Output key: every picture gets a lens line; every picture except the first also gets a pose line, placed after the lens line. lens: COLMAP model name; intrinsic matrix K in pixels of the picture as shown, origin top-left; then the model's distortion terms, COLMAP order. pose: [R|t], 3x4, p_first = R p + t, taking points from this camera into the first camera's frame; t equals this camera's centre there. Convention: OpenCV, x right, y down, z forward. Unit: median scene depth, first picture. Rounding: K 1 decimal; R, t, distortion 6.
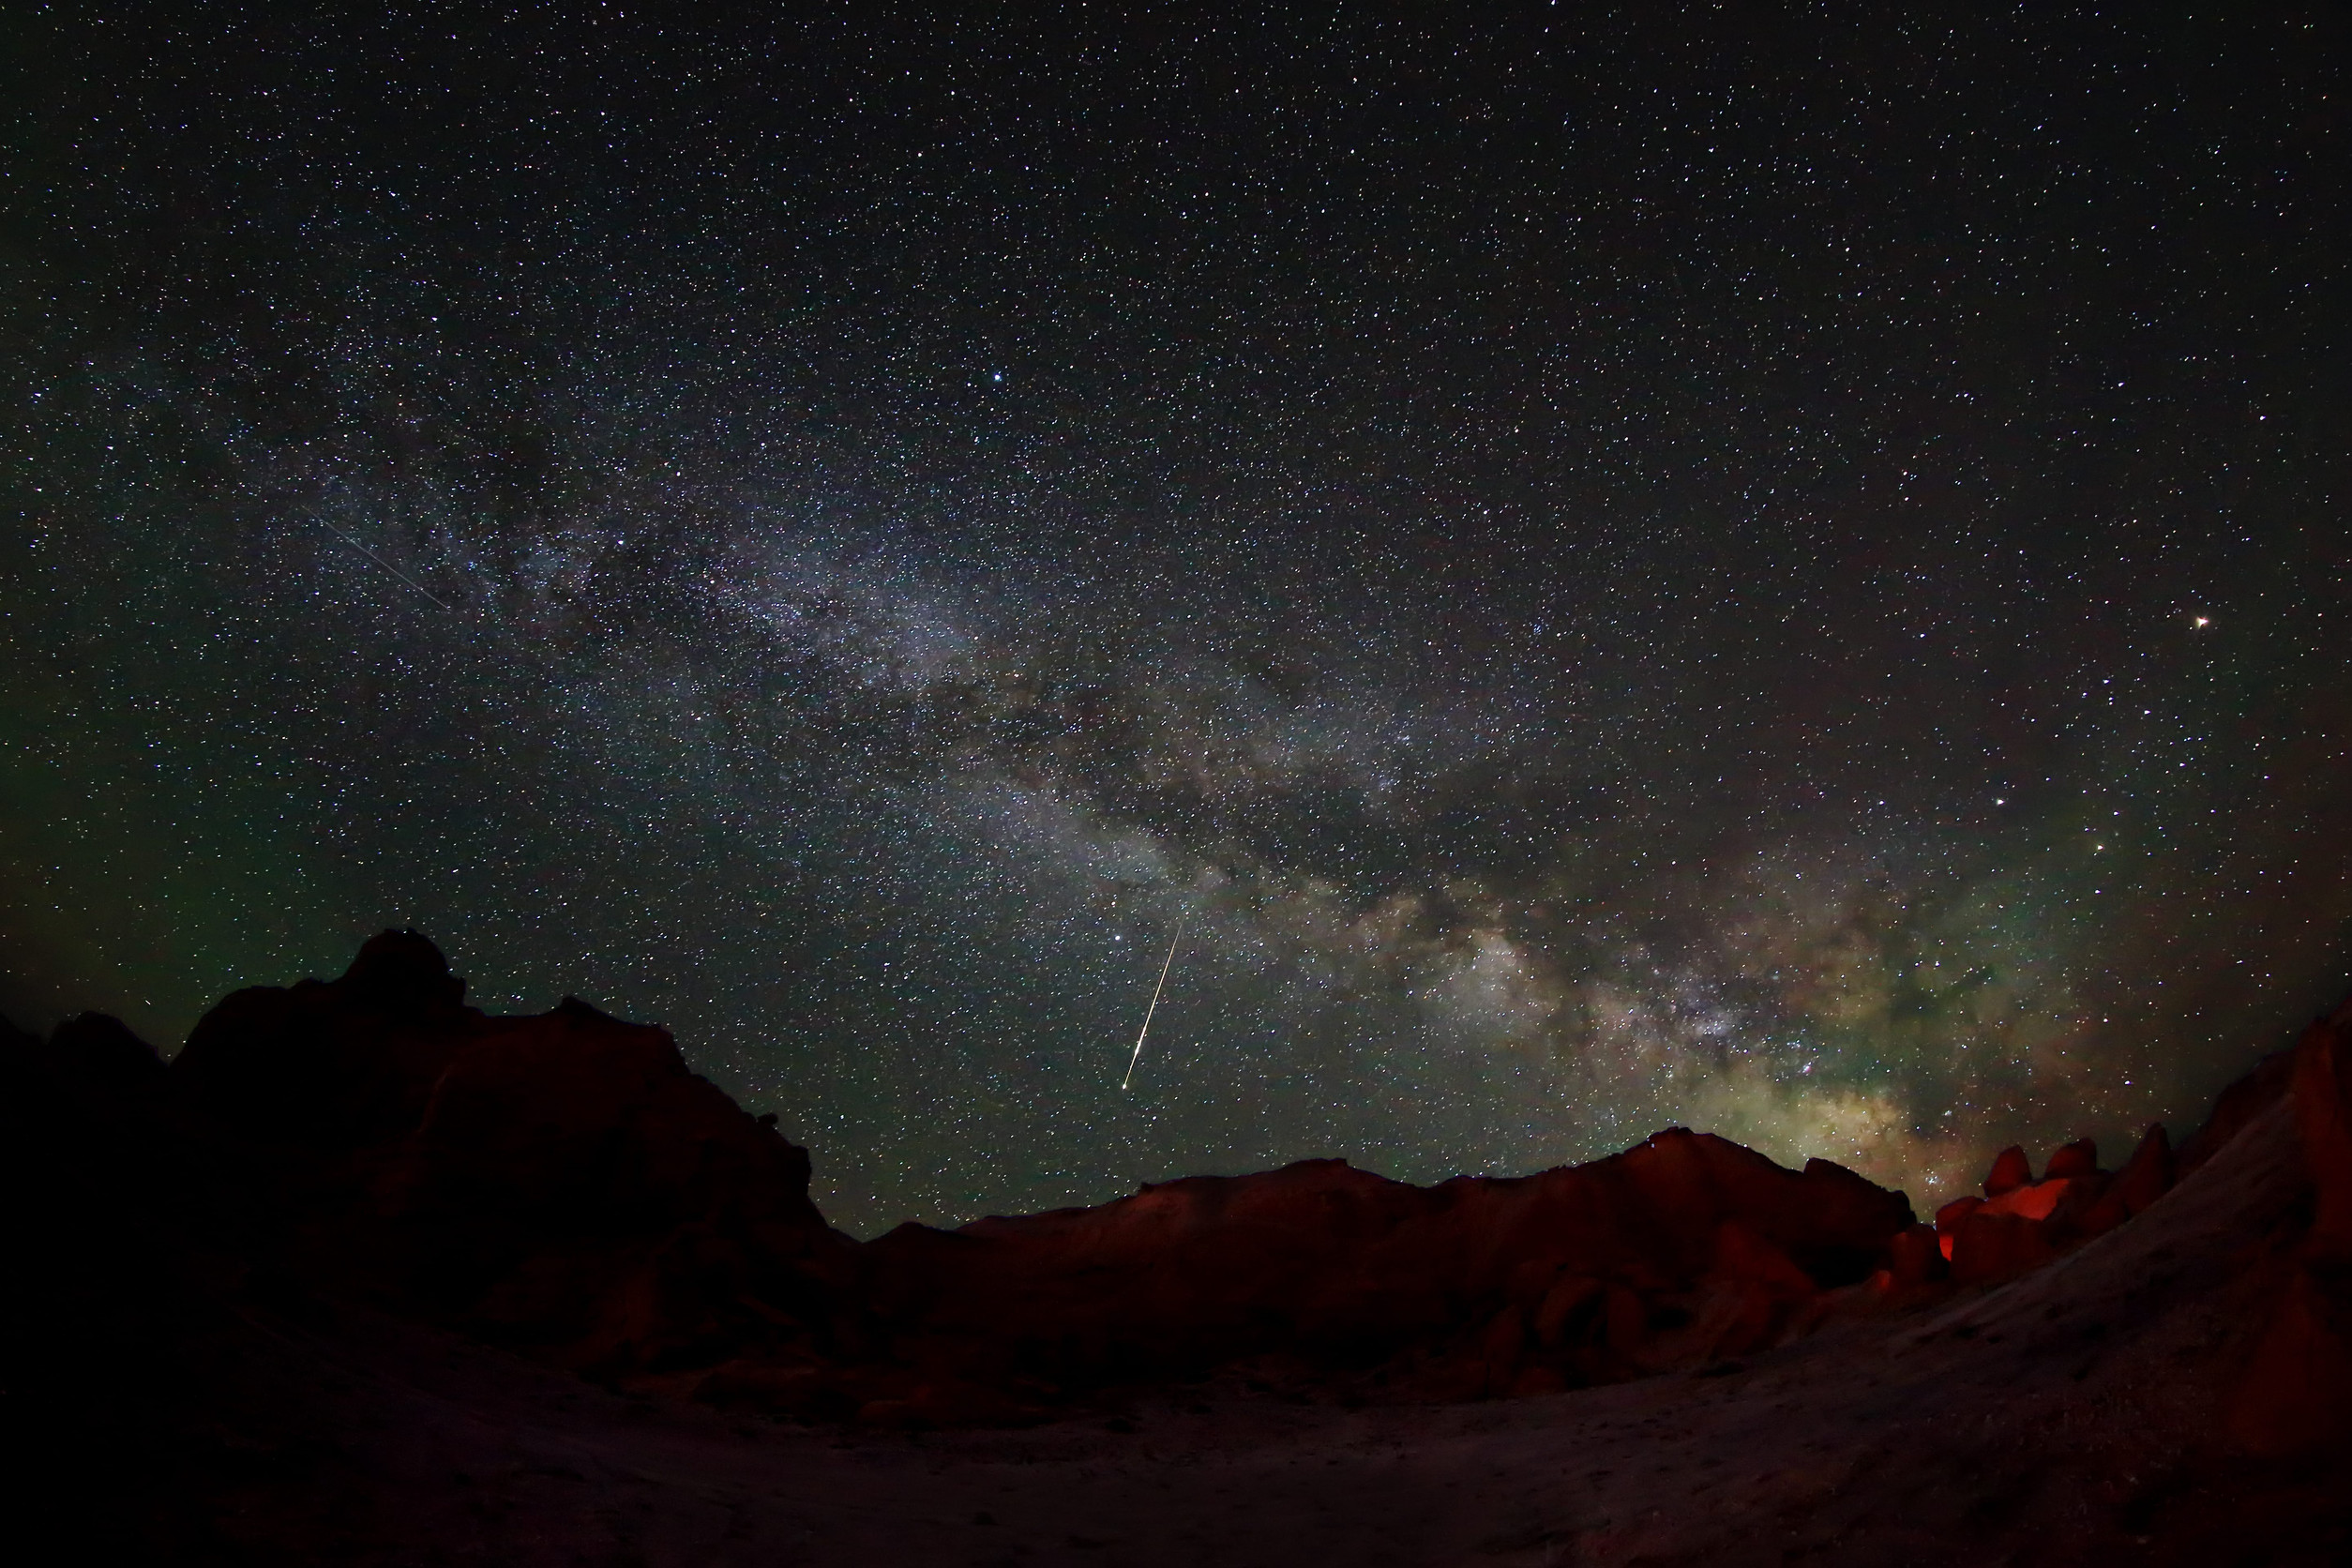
lens RADIAL K [[1576.0, 0, 1170.1], [0, 1576.0, 787.6], [0, 0, 1]] dist [0.011247, -0.005570]
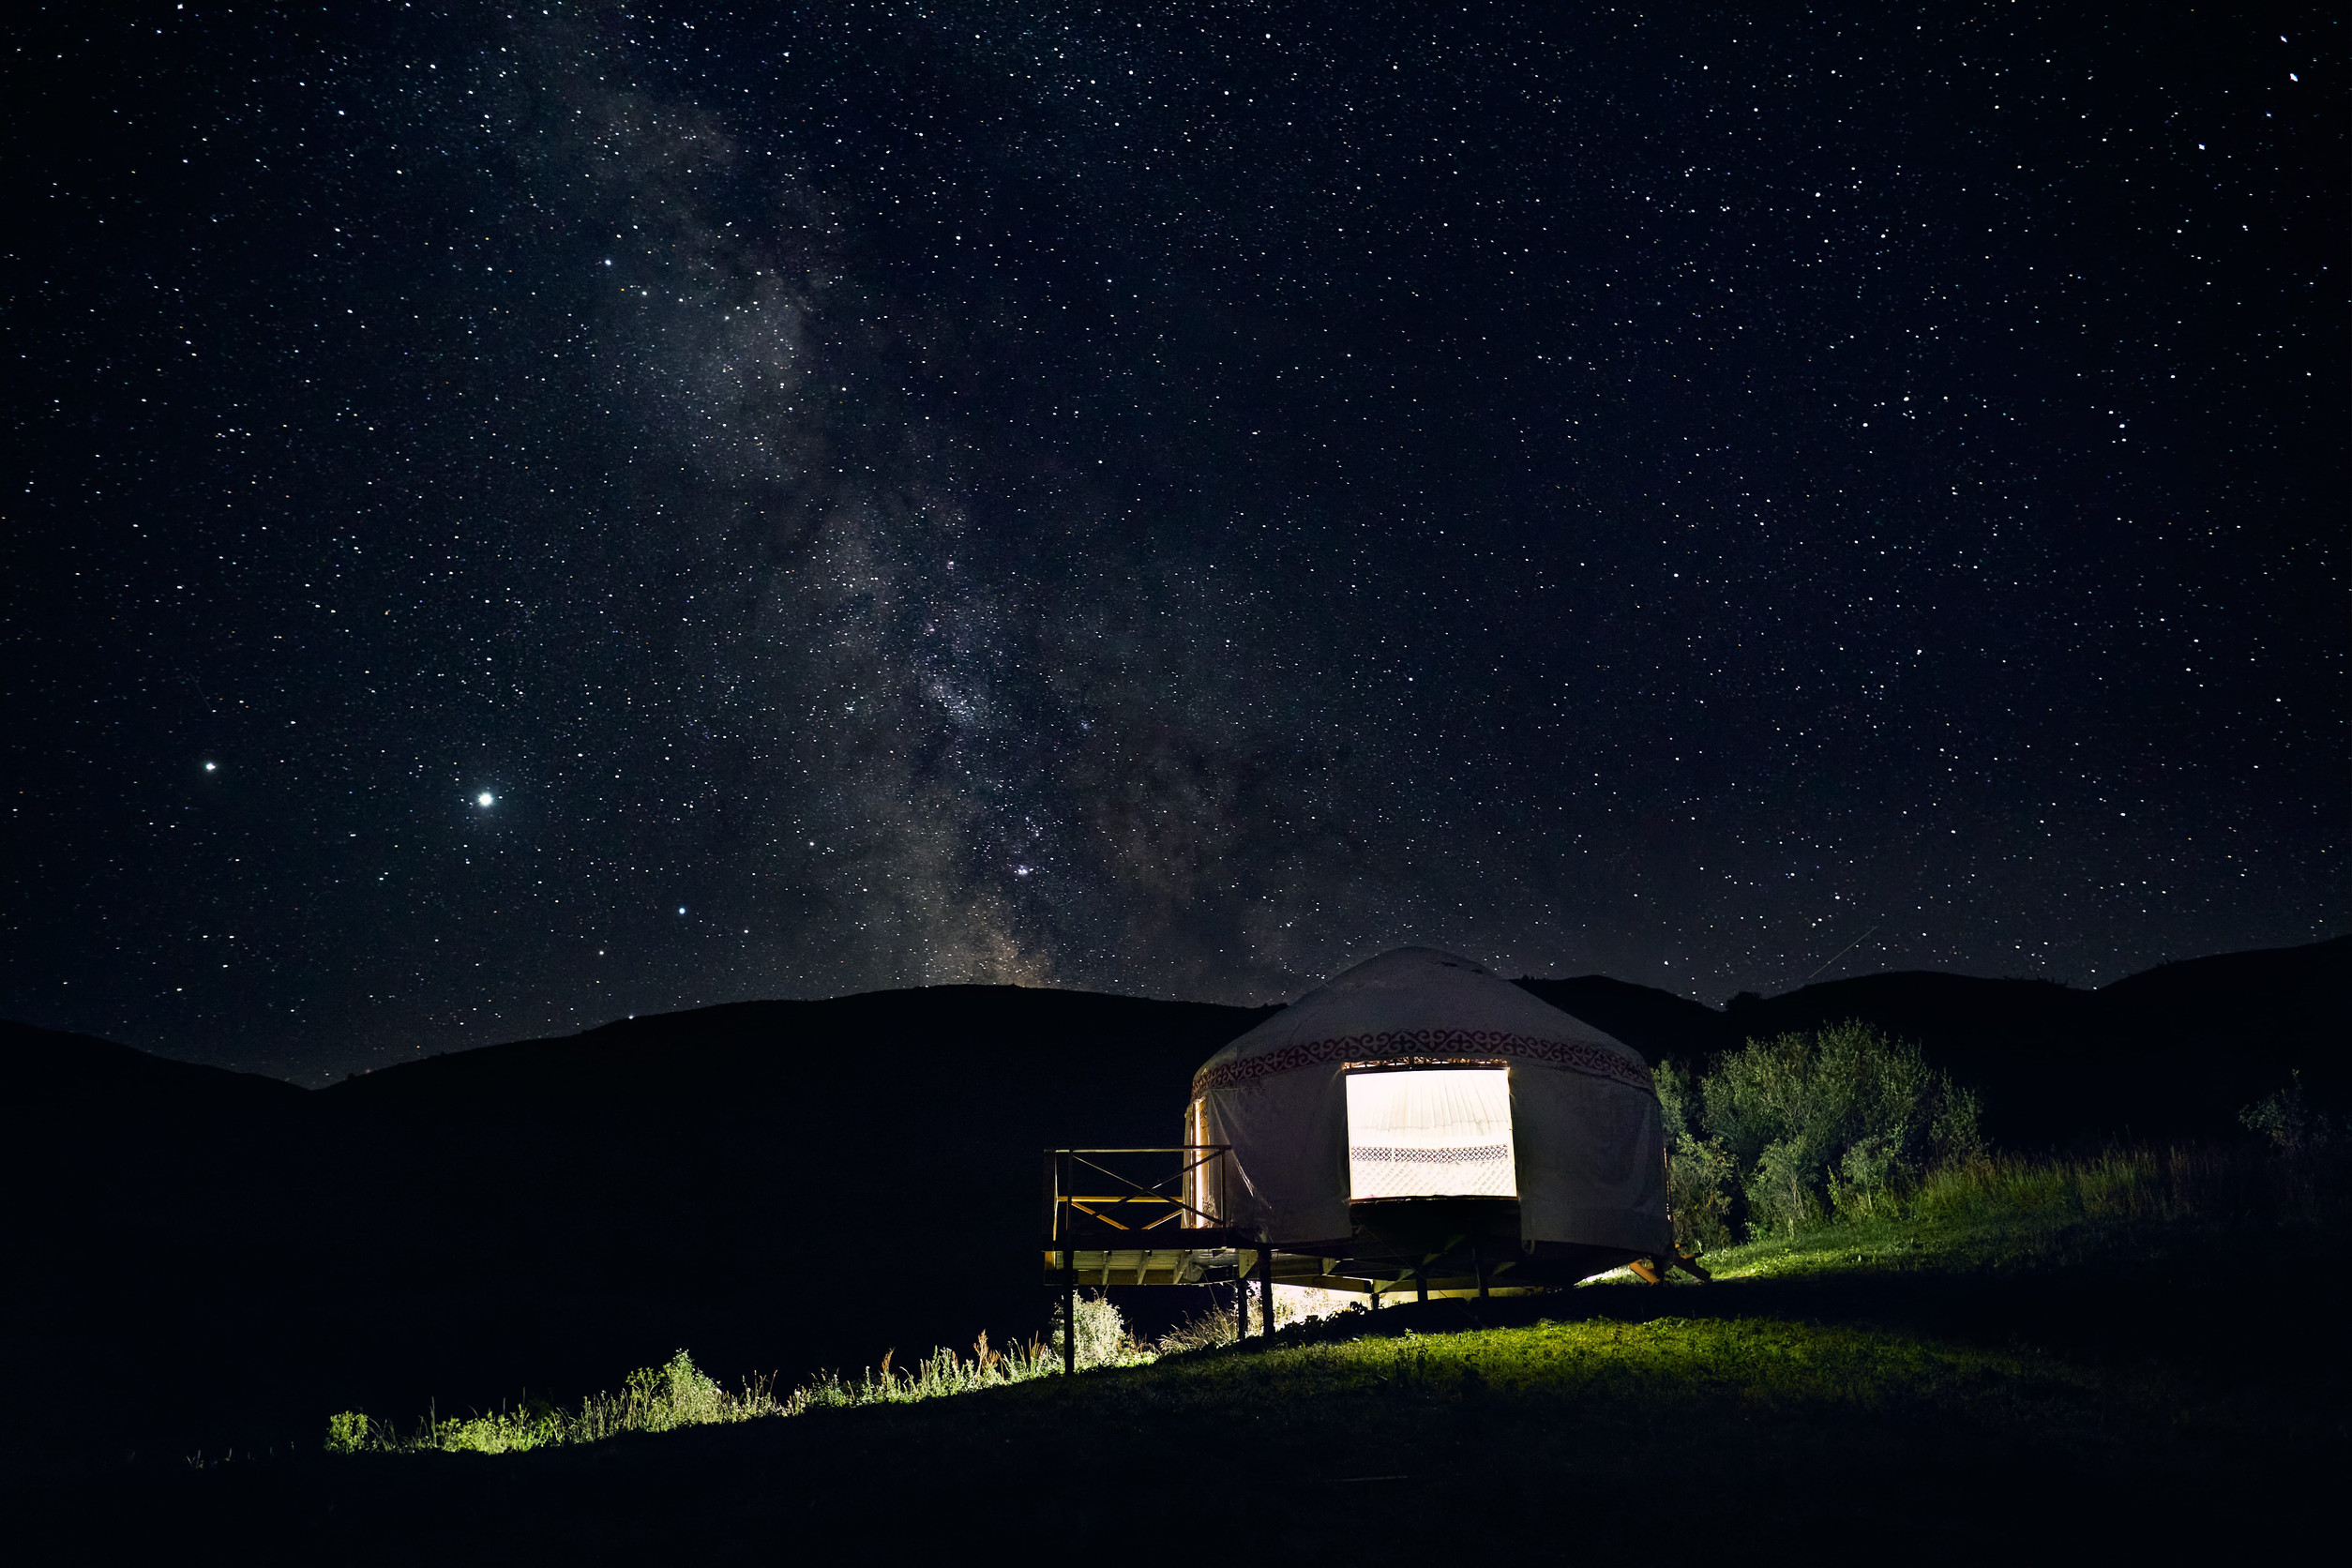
lens RADIAL K [[1622.4, 0, 1168.9], [0, 1622.4, 785.9], [0, 0, 1]] dist [-0.055270, 0.054911]
pose [[0.569364, 0.518005, 0.638354, 0.000246], [-0.760635, 0.626517, 0.170030, -0.000477], [-0.311864, -0.582363, 0.750729, 0.449897]]
